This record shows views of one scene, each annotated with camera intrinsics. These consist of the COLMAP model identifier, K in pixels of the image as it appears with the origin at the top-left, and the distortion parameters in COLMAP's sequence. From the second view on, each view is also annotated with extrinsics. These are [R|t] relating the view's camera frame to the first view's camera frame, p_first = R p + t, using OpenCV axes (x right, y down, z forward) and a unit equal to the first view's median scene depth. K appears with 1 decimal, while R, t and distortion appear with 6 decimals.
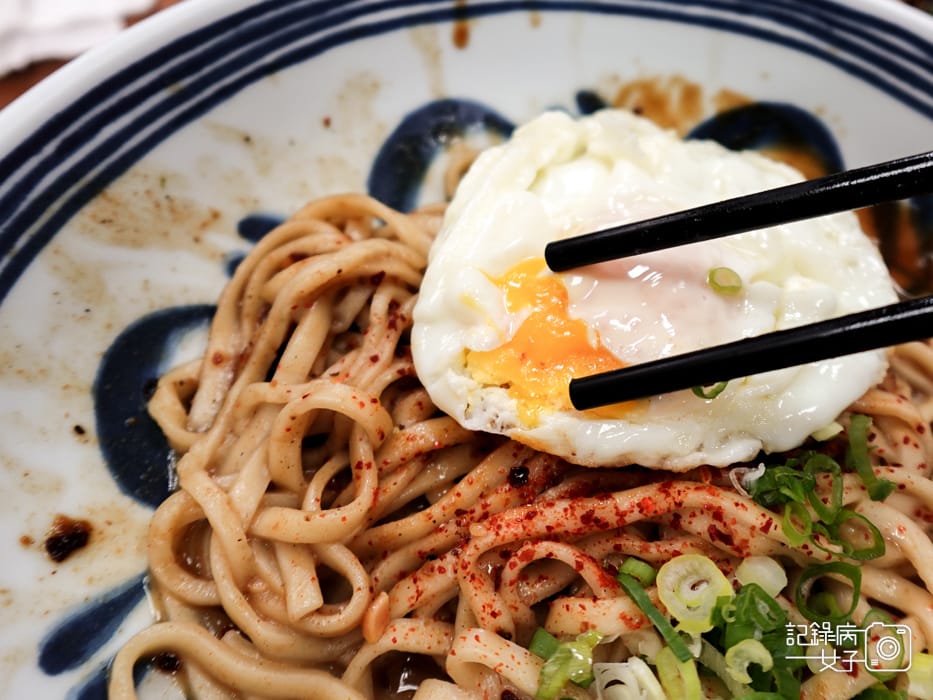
lens RADIAL K [[749.5, 0, 568.2], [0, 749.5, 306.4], [0, 0, 1]] dist [-0.005507, -0.005121]
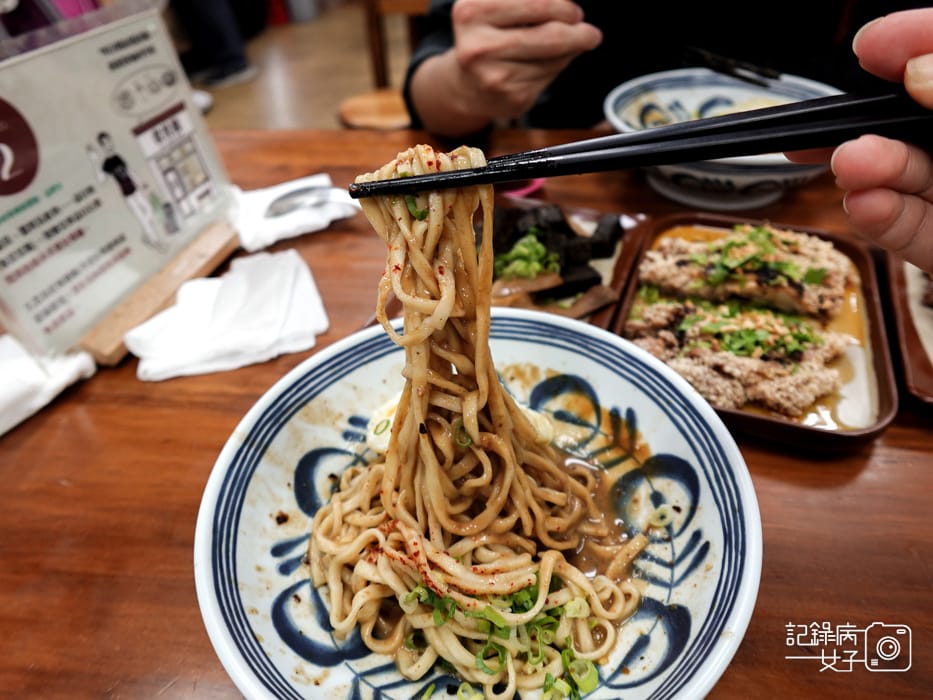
lens RADIAL K [[579.7, 0, 466.5], [0, 579.7, 350.0], [0, 0, 1]] dist [0.000924, -0.000357]
pose [[0.973424, -0.004720, -0.228961, 0.511881], [-0.058701, 0.961242, -0.269385, 0.215085], [0.221359, 0.275666, 0.935419, -1.047394]]
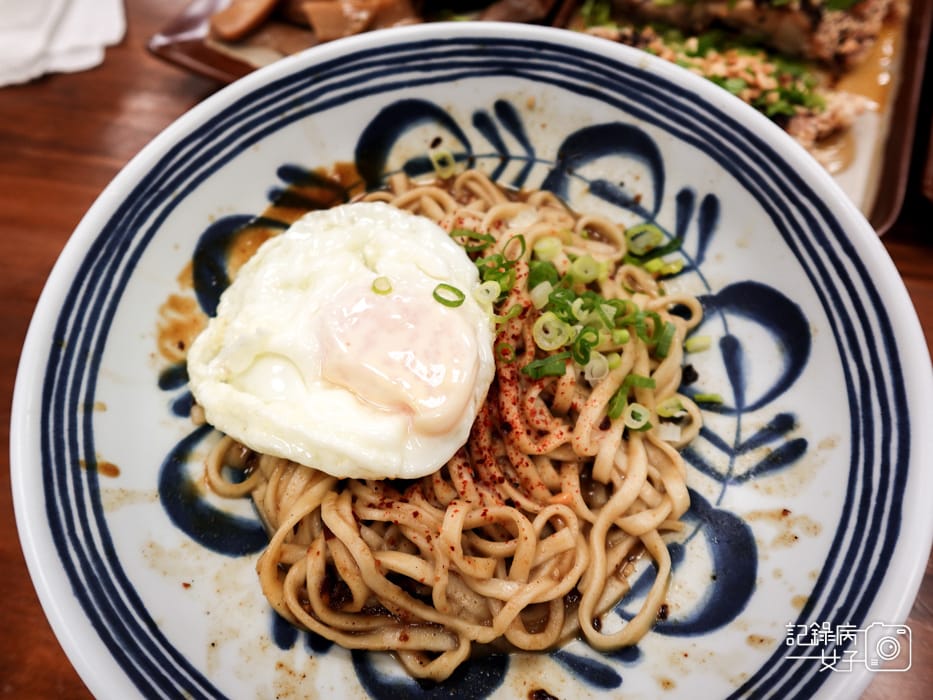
lens RADIAL K [[591.8, 0, 466.5], [0, 591.8, 350.0], [0, 0, 1]] dist [-0.004757, 0.006281]
pose [[0.001144, -0.942198, 0.335054, -0.347278], [0.835407, 0.185057, 0.517541, -0.518403], [-0.549630, 0.279315, 0.787331, -0.072685]]
